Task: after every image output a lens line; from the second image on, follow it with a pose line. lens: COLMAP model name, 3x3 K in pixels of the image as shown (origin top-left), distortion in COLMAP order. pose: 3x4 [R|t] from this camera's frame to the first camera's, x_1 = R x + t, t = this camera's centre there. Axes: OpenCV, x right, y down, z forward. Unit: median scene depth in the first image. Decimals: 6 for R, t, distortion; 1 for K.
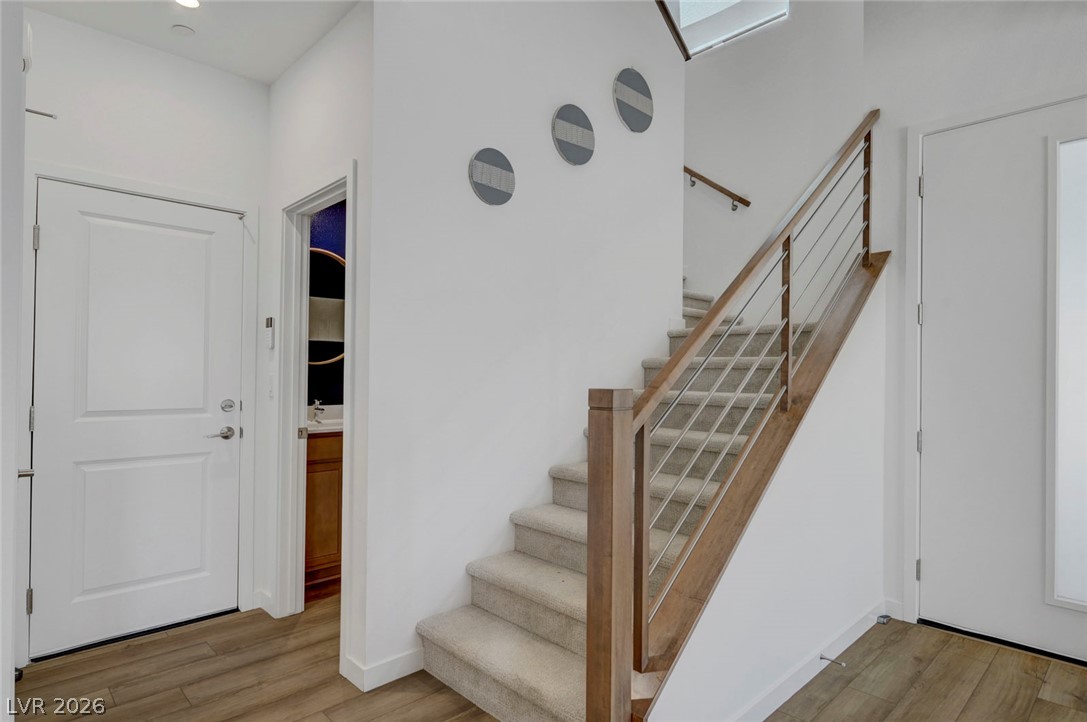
lens RADIAL K [[591.5, 0, 549.7], [0, 591.5, 368.9], [0, 0, 1]] dist [-0.007655, -0.000750]
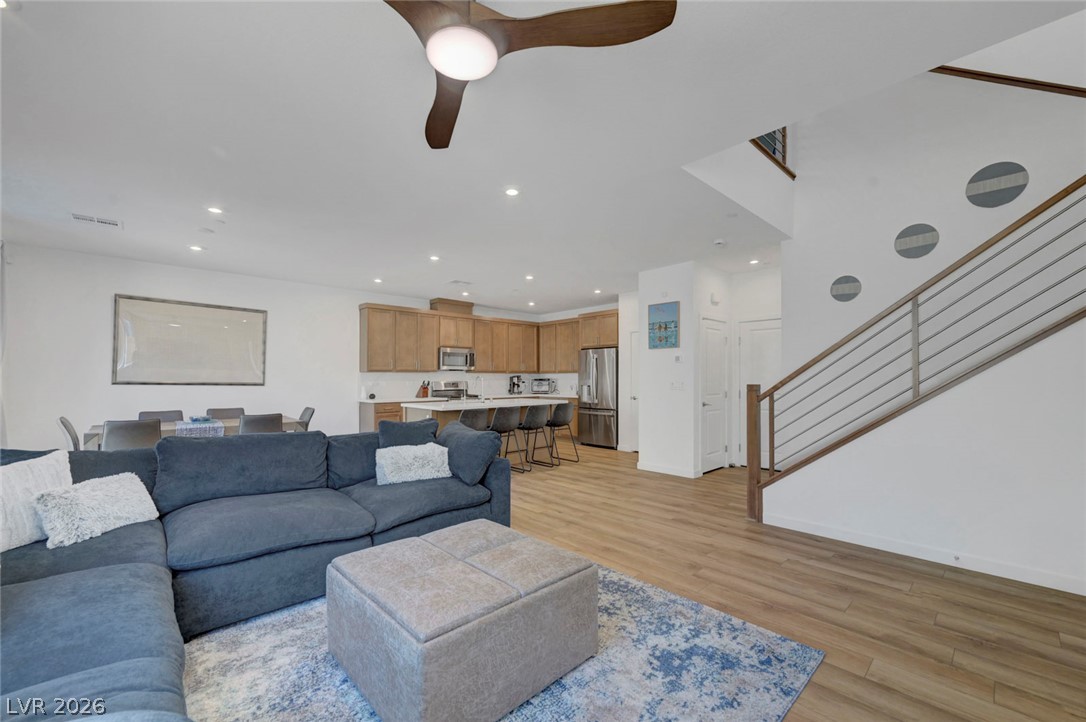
lens RADIAL K [[435.7, 0, 543.3], [0, 435.7, 377.2], [0, 0, 1]] dist [-0.003317, 0.001138]
pose [[-0.019468, -0.014529, -0.999705, 1.376993], [0.006319, 0.999873, -0.014654, 0.012907], [0.999791, -0.006602, -0.019374, -0.068490]]
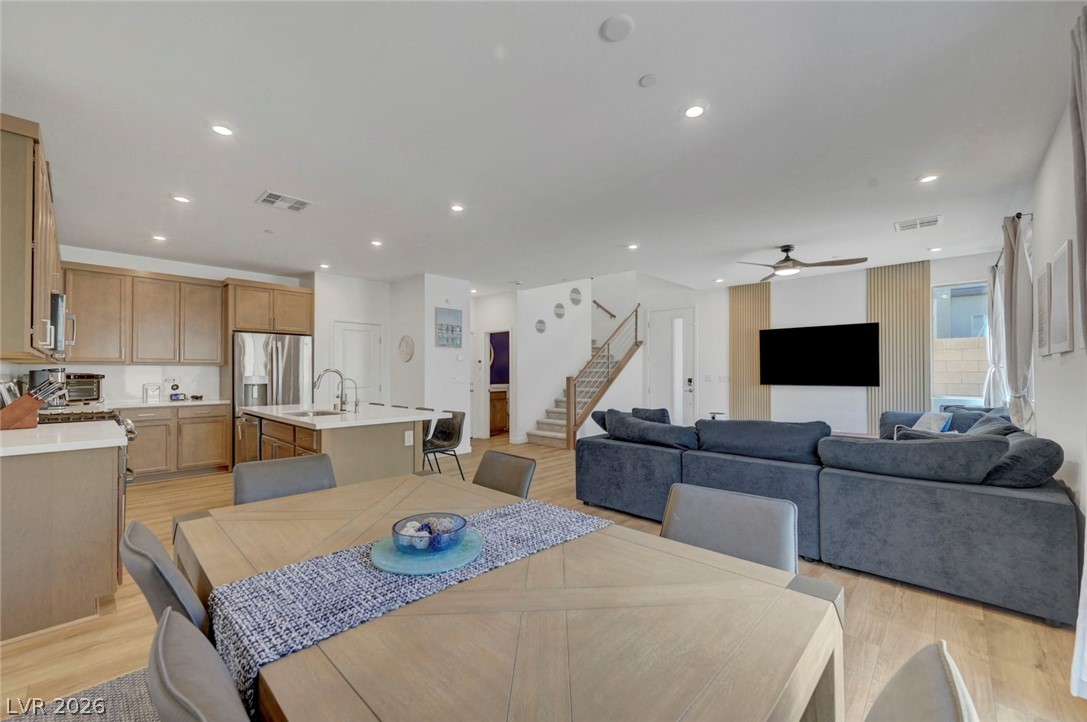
lens RADIAL K [[436.1, 0, 548.8], [0, 436.1, 368.5], [0, 0, 1]] dist [-0.003317, 0.001138]
pose [[0.998590, -0.013512, 0.051331, -0.183461], [0.013799, 0.999891, -0.005244, -0.015127], [-0.051254, 0.005945, 0.998668, -1.846655]]
